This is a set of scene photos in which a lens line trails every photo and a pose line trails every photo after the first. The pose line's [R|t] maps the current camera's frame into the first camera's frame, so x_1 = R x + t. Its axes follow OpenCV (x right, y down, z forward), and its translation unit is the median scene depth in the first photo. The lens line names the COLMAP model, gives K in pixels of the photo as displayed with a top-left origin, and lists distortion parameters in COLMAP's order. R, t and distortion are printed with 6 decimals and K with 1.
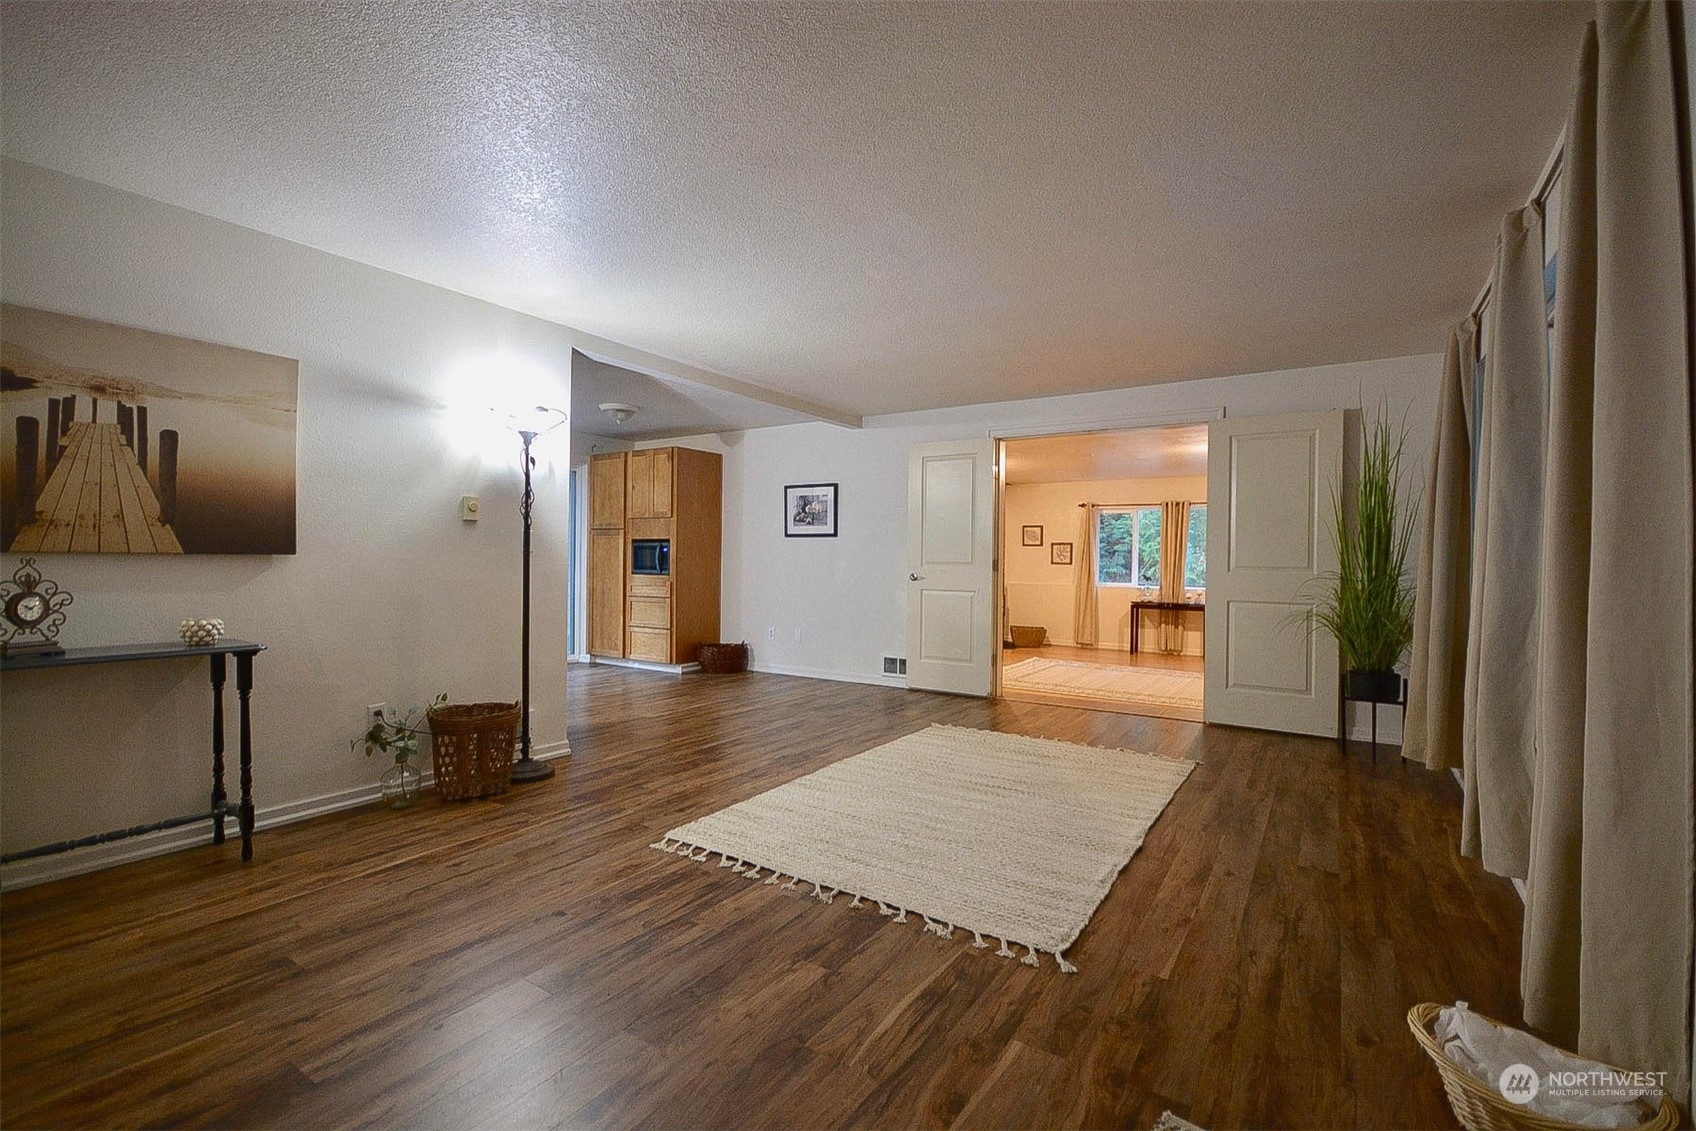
lens RADIAL K [[743.3, 0, 862.1], [0, 743.3, 564.3], [0, 0, 1]] dist [-0.004297, -0.002056]
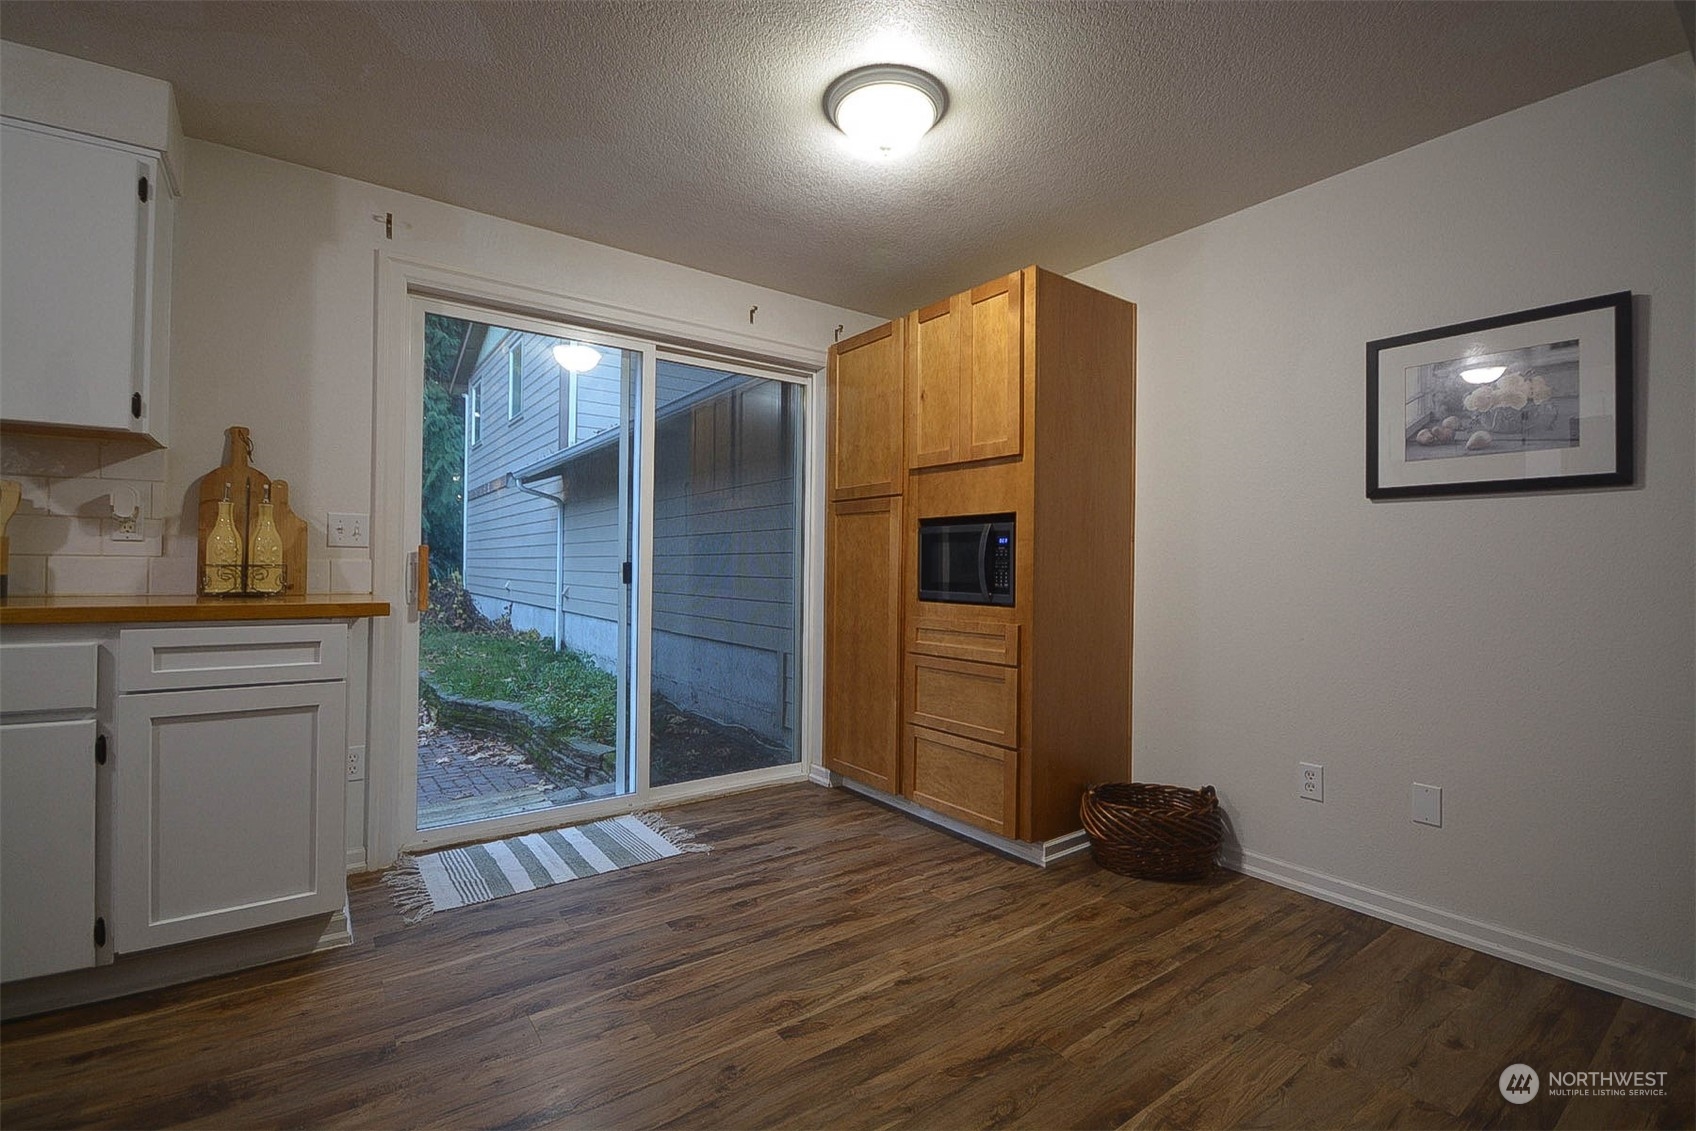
lens RADIAL K [[743.3, 0, 846.1], [0, 743.3, 562.4], [0, 0, 1]] dist [-0.004297, -0.002056]
pose [[0.932880, -0.004524, -0.360158, -0.395045], [-0.001860, 0.999847, -0.017378, -0.003303], [0.360181, 0.016881, 0.932730, 1.192249]]
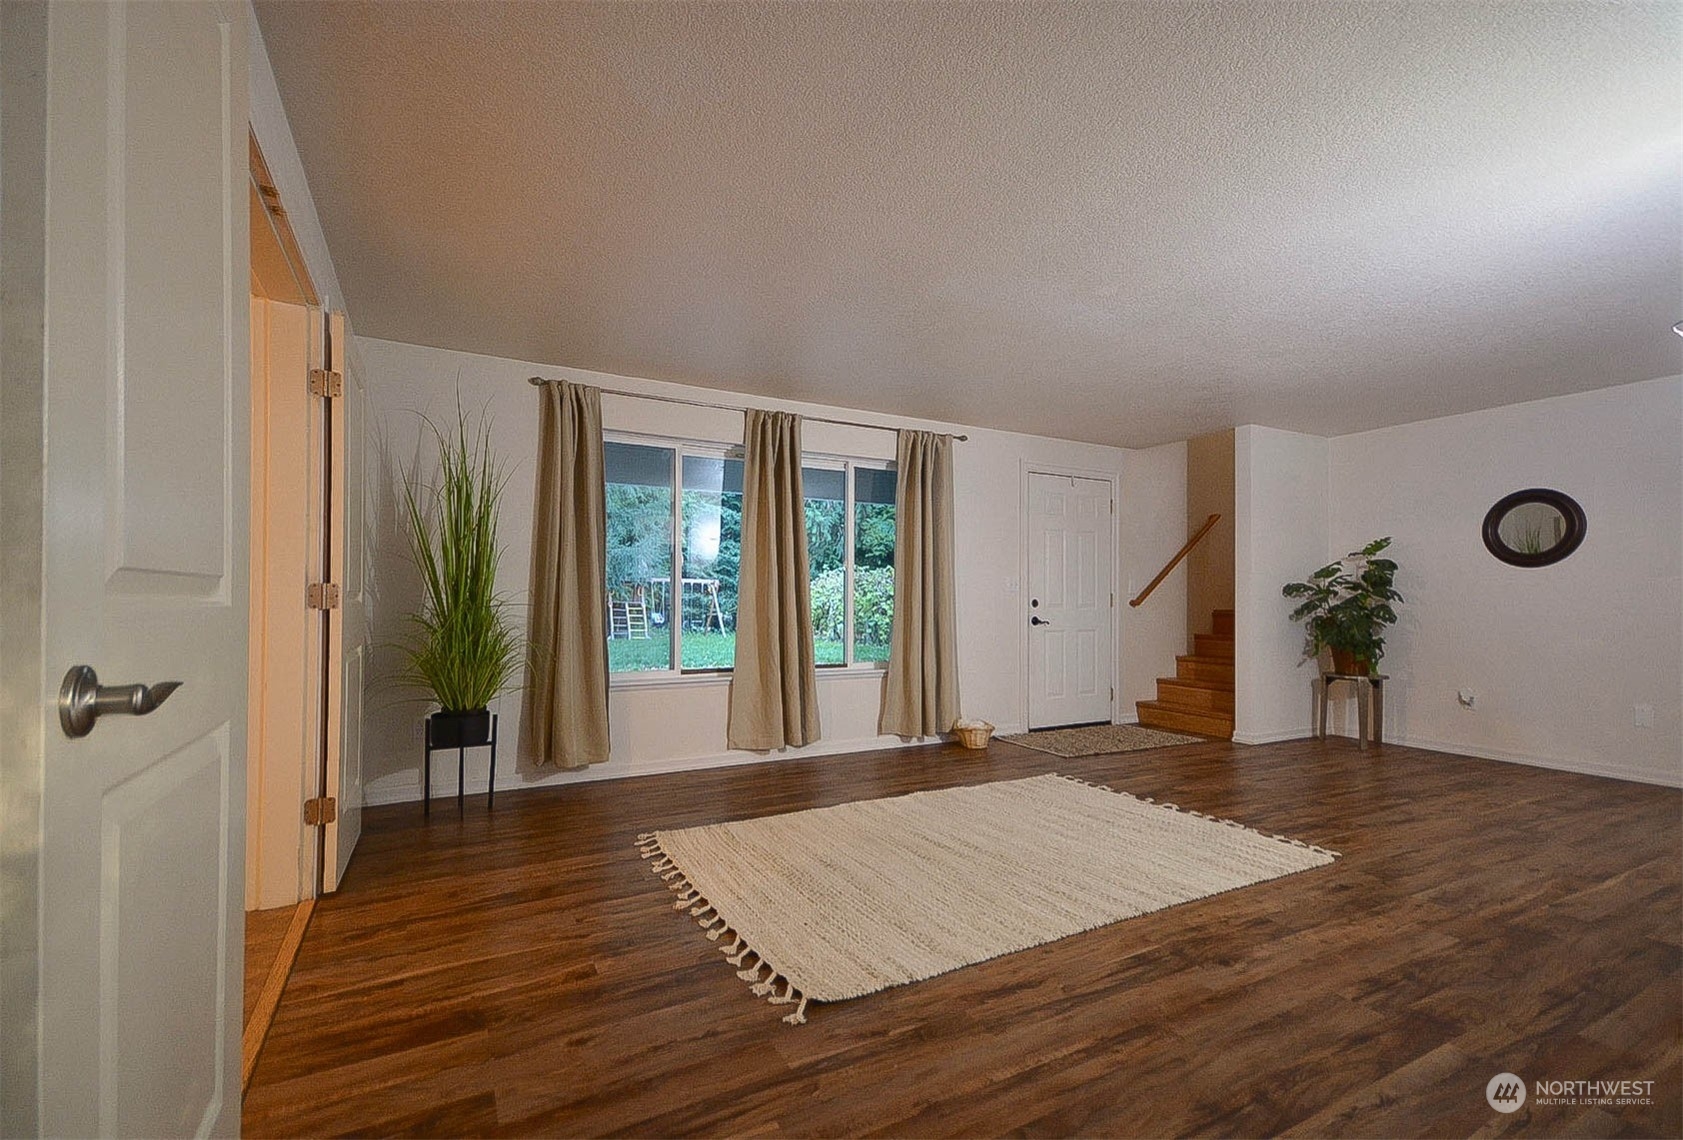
lens RADIAL K [[754.2, 0, 850.2], [0, 754.2, 598.2], [0, 0, 1]] dist [0.020864, 0.000103]
pose [[-0.878380, -0.013811, 0.477763, -0.142450], [-0.009869, 0.999893, 0.010759, -0.000250], [-0.477860, 0.004736, -0.878423, 1.801233]]
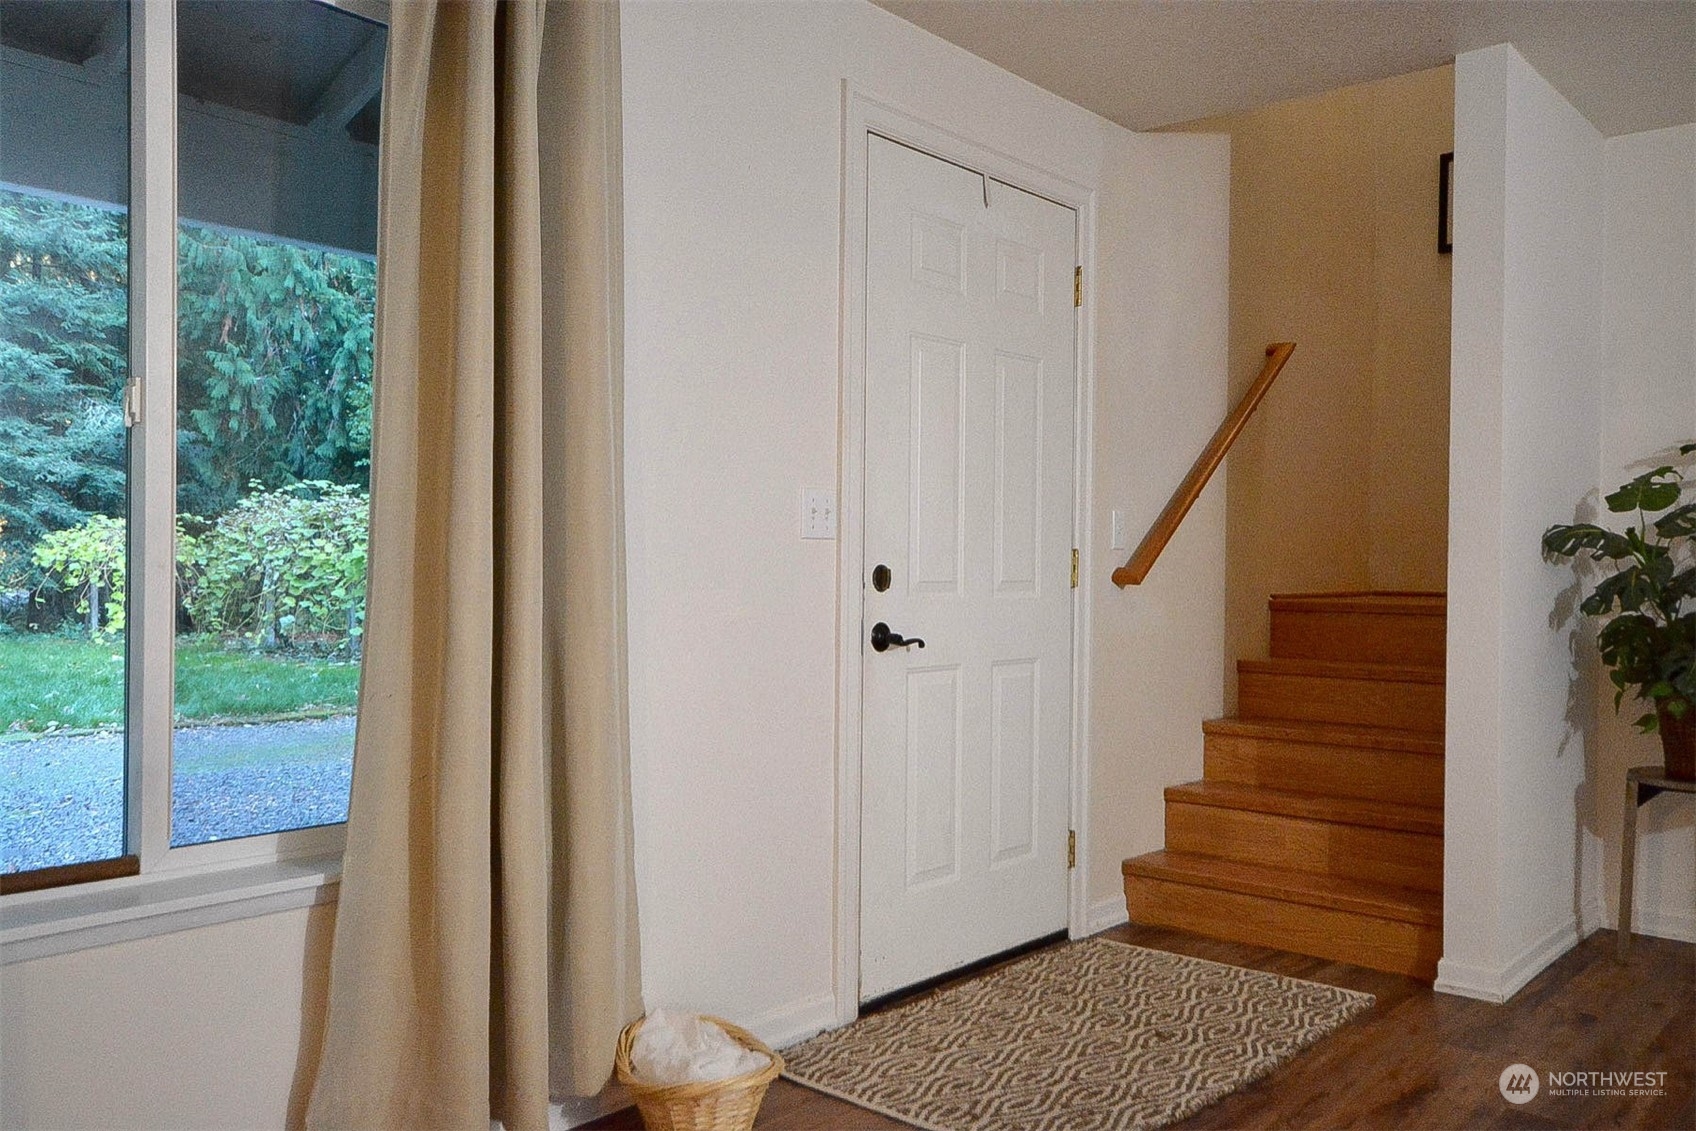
lens RADIAL K [[1391.2, 0, 854.3], [0, 1391.2, 565.5], [0, 0, 1]] dist [0.007673, 0.005048]
pose [[-0.989844, -0.021925, 0.140459, 0.174084], [-0.020651, 0.999731, 0.010521, 0.007093], [-0.140652, 0.007513, -0.990031, 1.075028]]
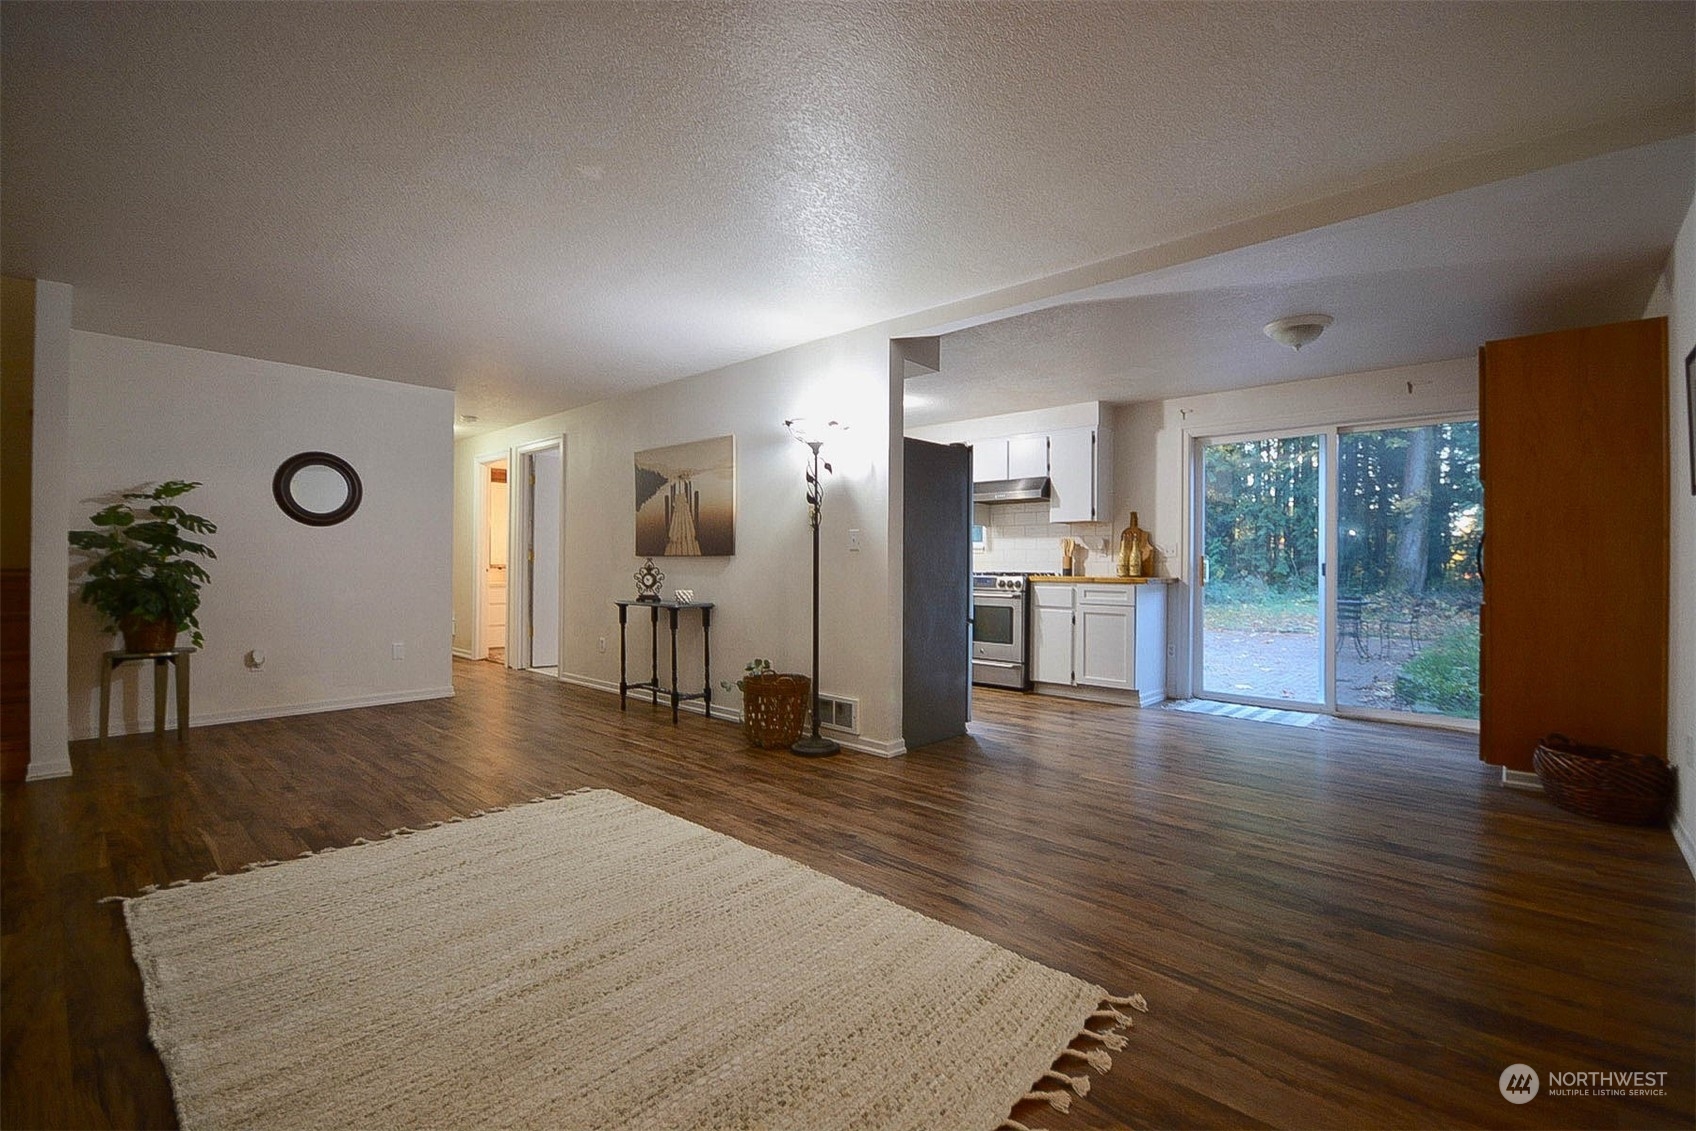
lens RADIAL K [[743.3, 0, 841.6], [0, 743.3, 563.4], [0, 0, 1]] dist [-0.004297, -0.002056]
pose [[-0.173055, -0.015394, -0.984792, 0.652568], [-0.018059, 0.999759, -0.012454, 0.016777], [0.984747, 0.015629, -0.173291, 1.251281]]
